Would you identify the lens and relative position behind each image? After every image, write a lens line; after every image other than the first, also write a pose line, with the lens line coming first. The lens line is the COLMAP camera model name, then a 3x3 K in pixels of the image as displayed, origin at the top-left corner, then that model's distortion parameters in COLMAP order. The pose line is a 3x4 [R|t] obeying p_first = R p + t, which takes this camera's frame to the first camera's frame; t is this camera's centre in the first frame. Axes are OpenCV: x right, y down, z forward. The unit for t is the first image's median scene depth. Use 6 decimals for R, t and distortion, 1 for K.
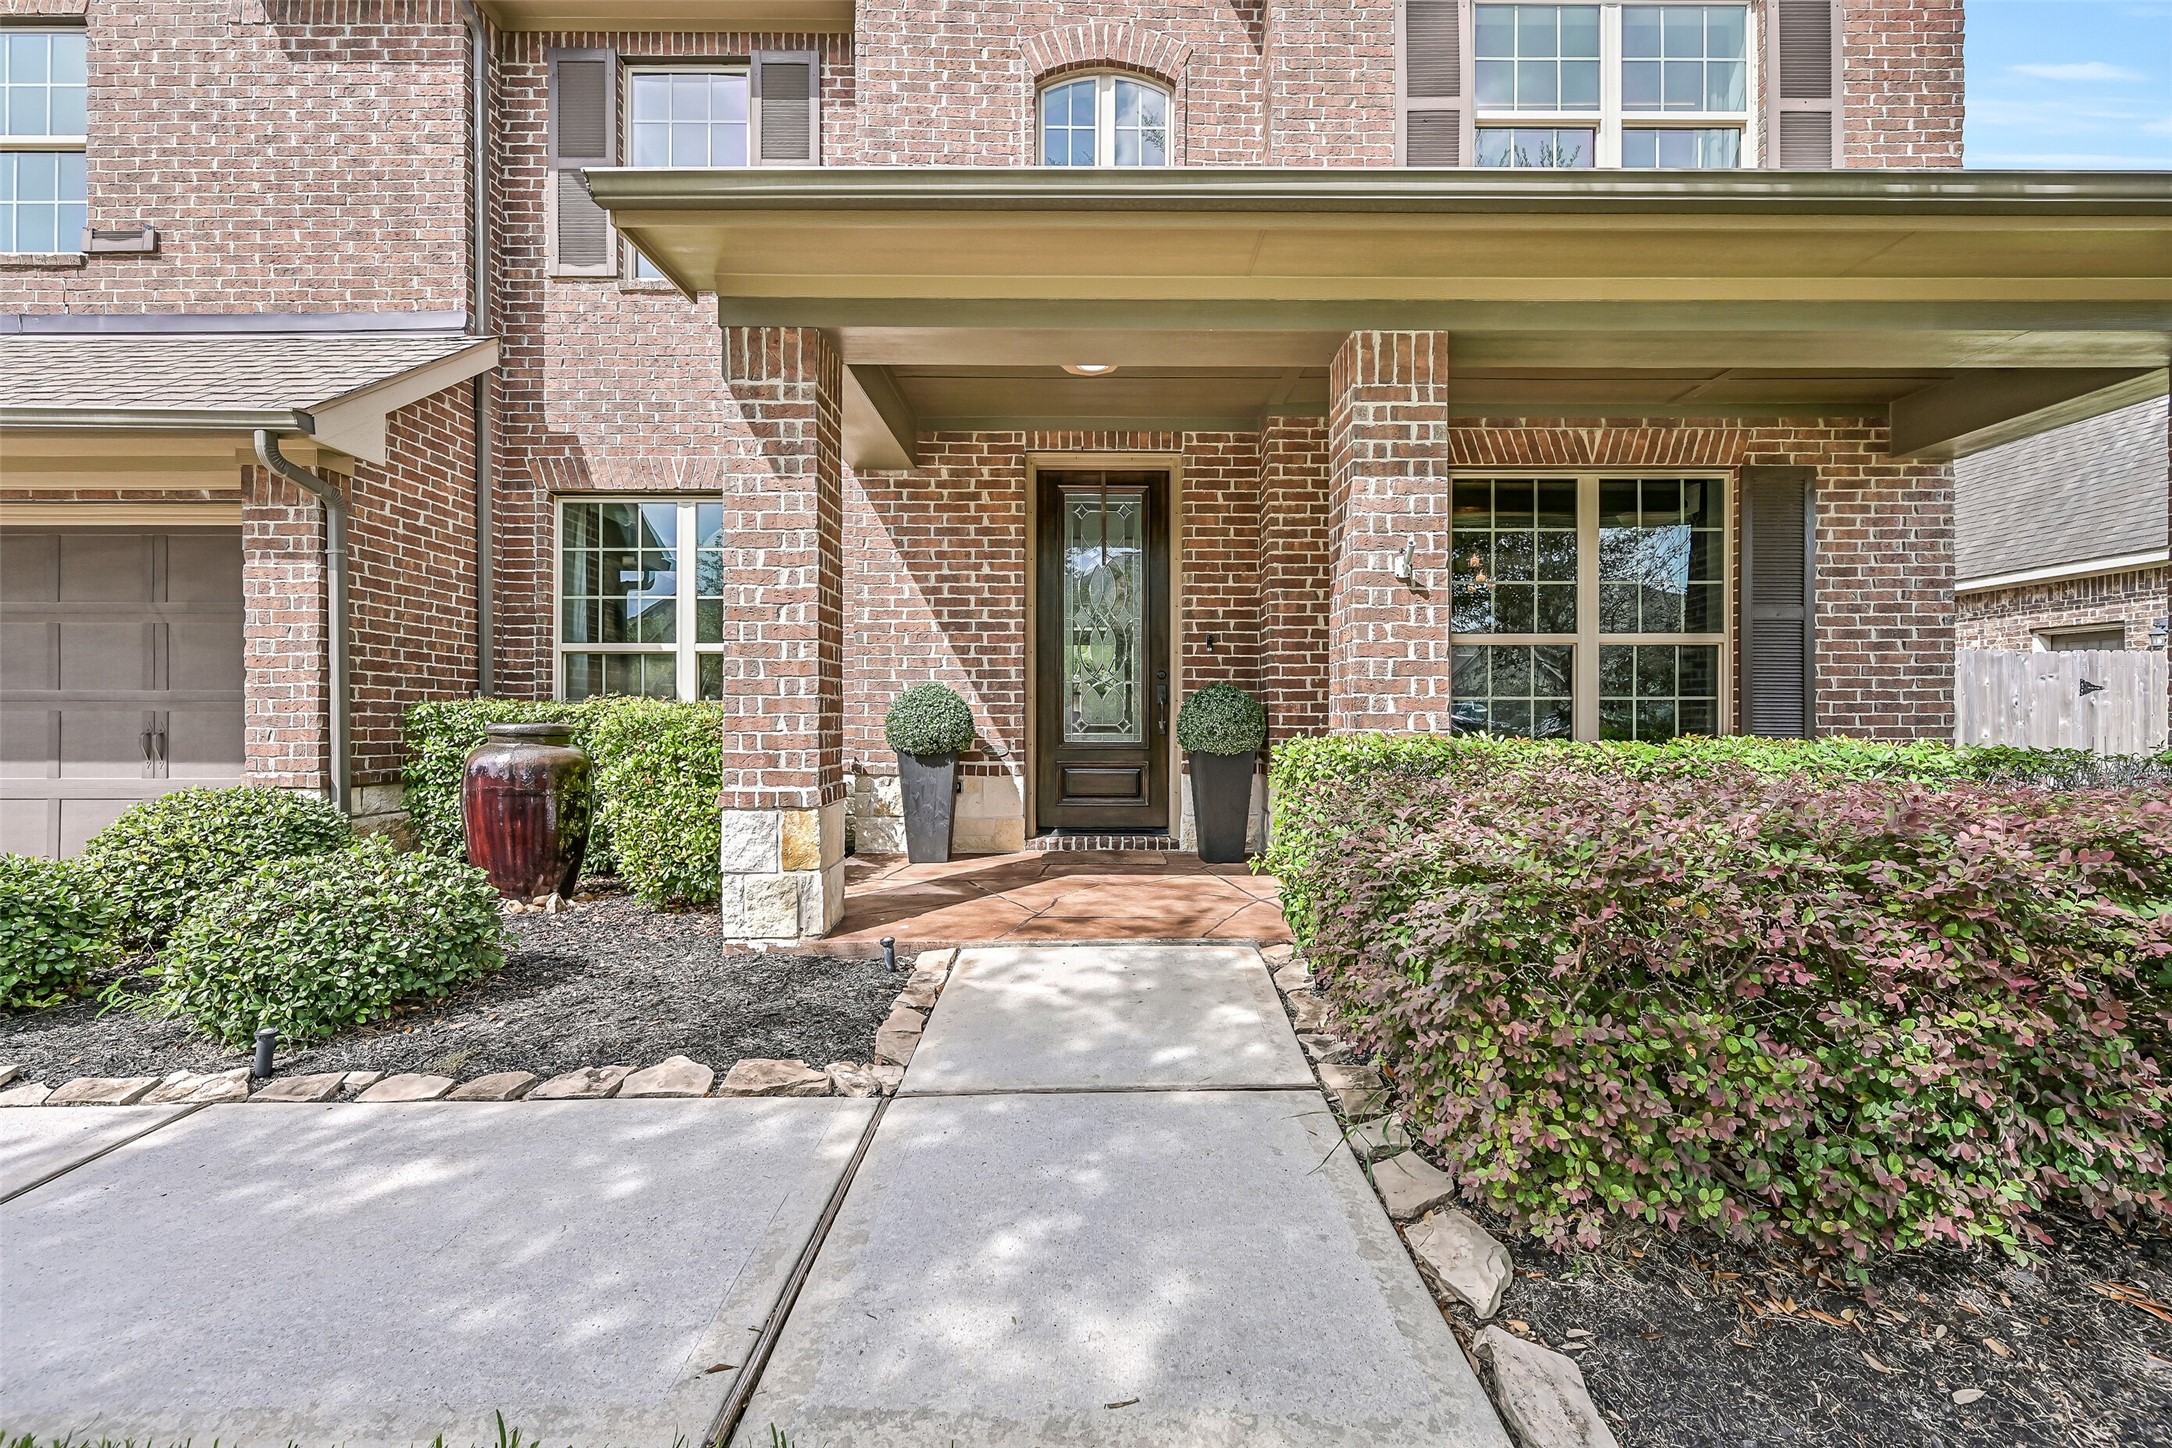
lens RADIAL K [[925.4, 0, 1086.0], [0, 925.4, 724.0], [0, 0, 1]] dist [-0.011600, -0.000069]
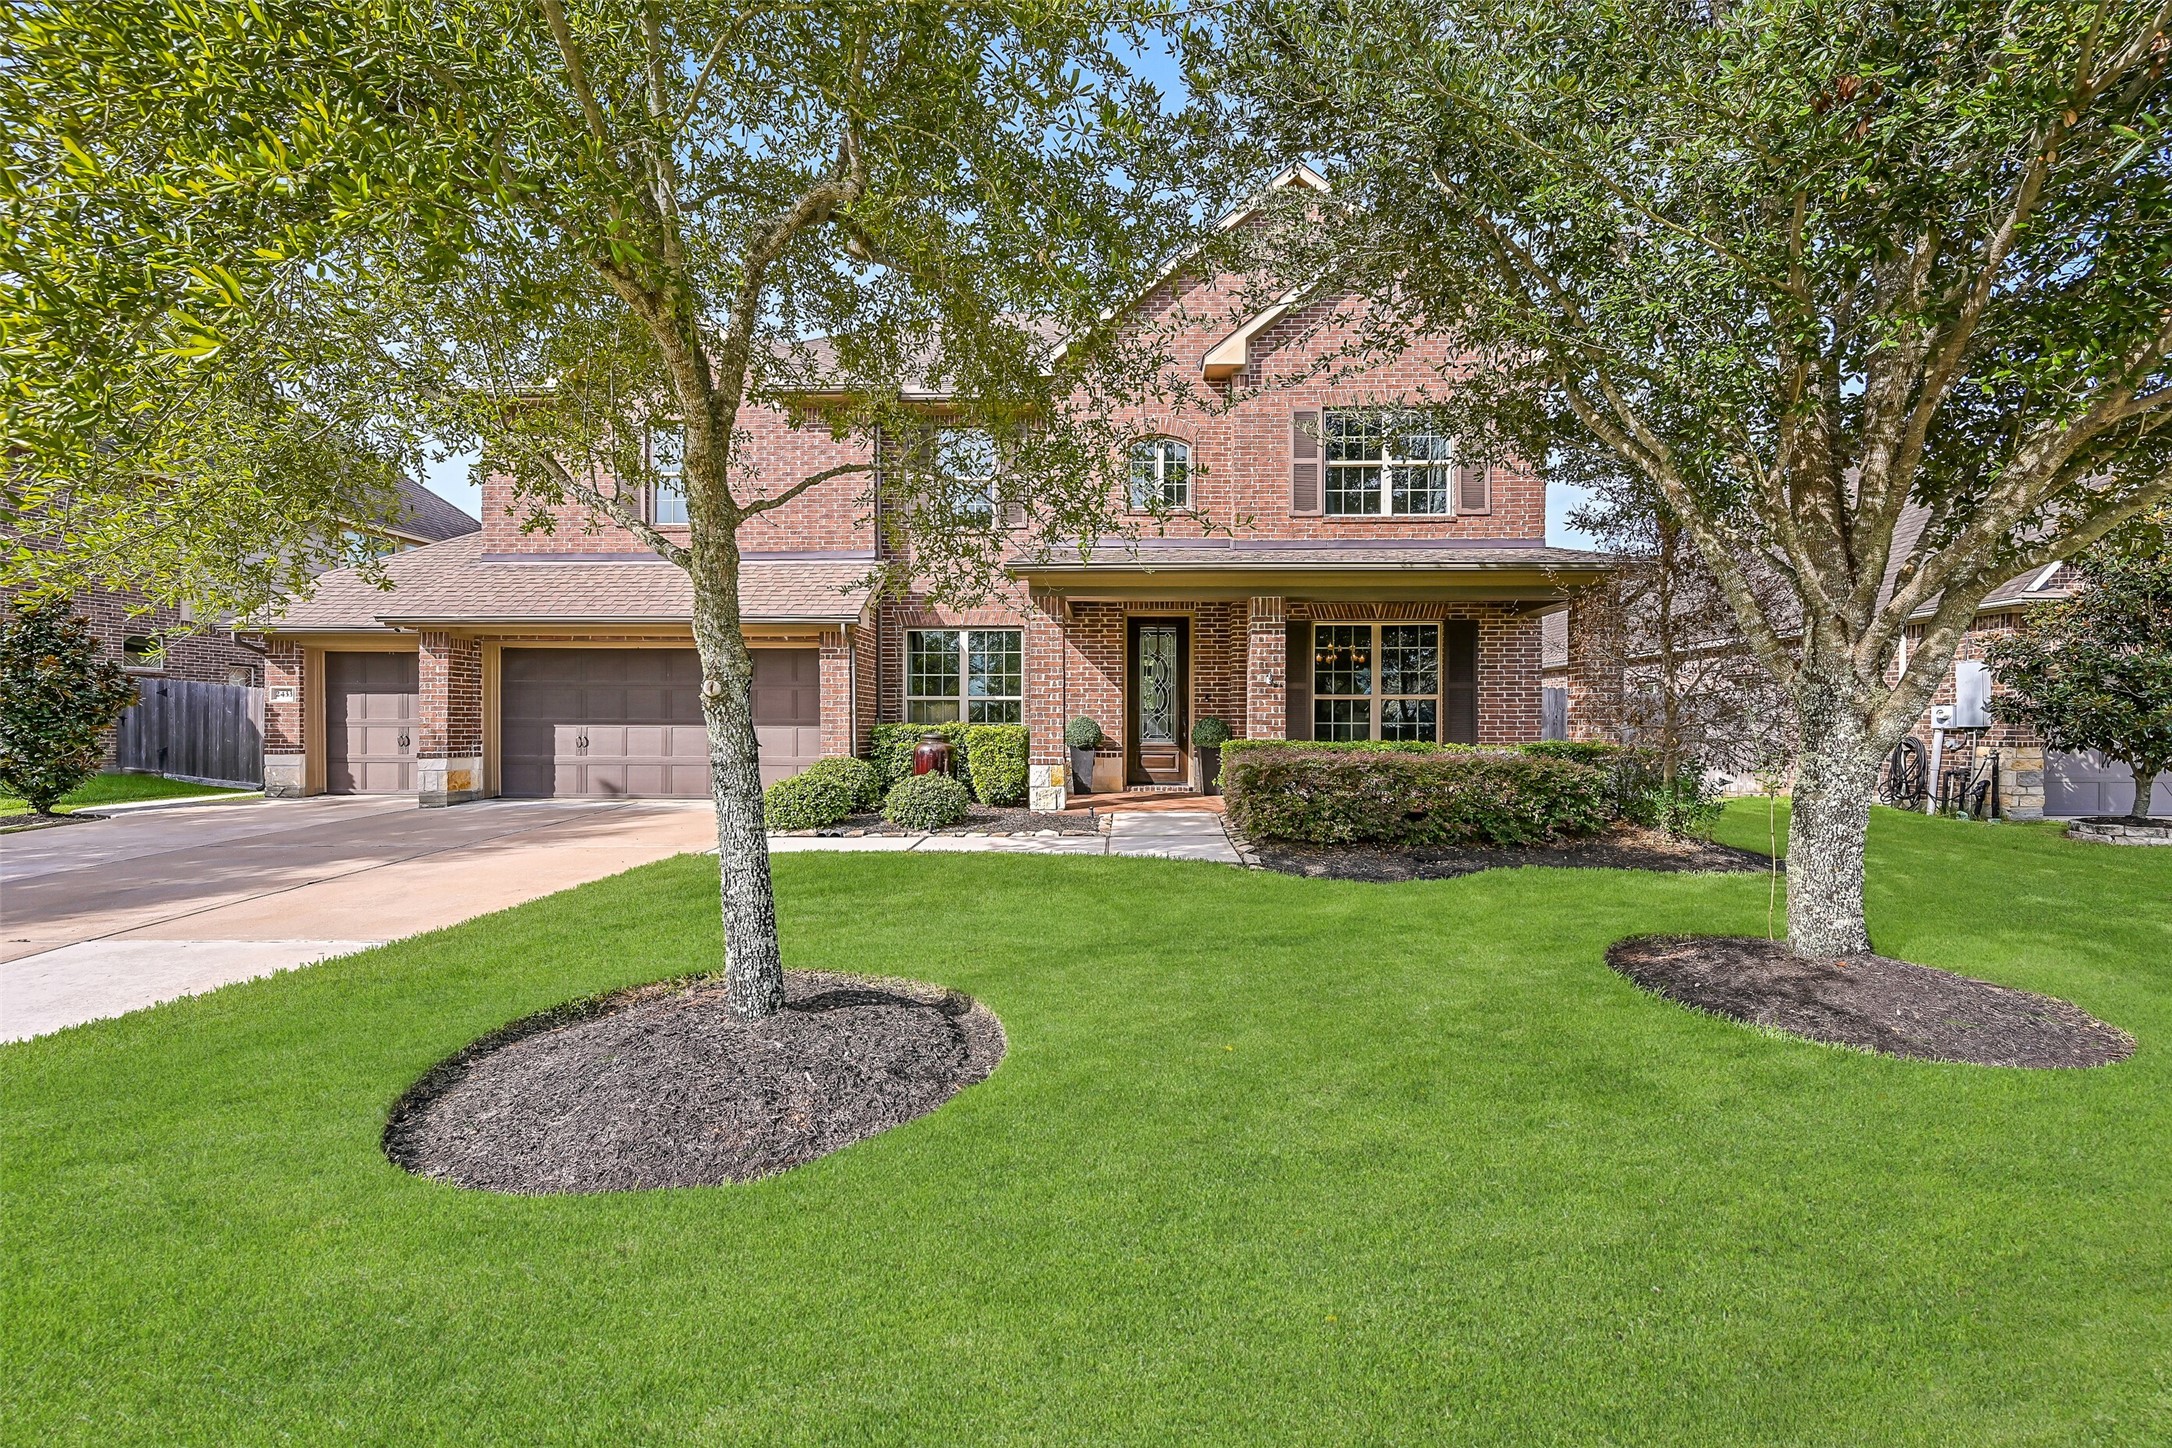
lens RADIAL K [[925.4, 0, 1086.0], [0, 925.4, 724.0], [0, 0, 1]] dist [-0.011600, -0.000069]
pose [[0.999467, 0.002877, -0.032524, -0.086508], [-0.003104, 0.999971, -0.006940, -0.009483], [0.032503, 0.007037, 0.999447, -1.283764]]
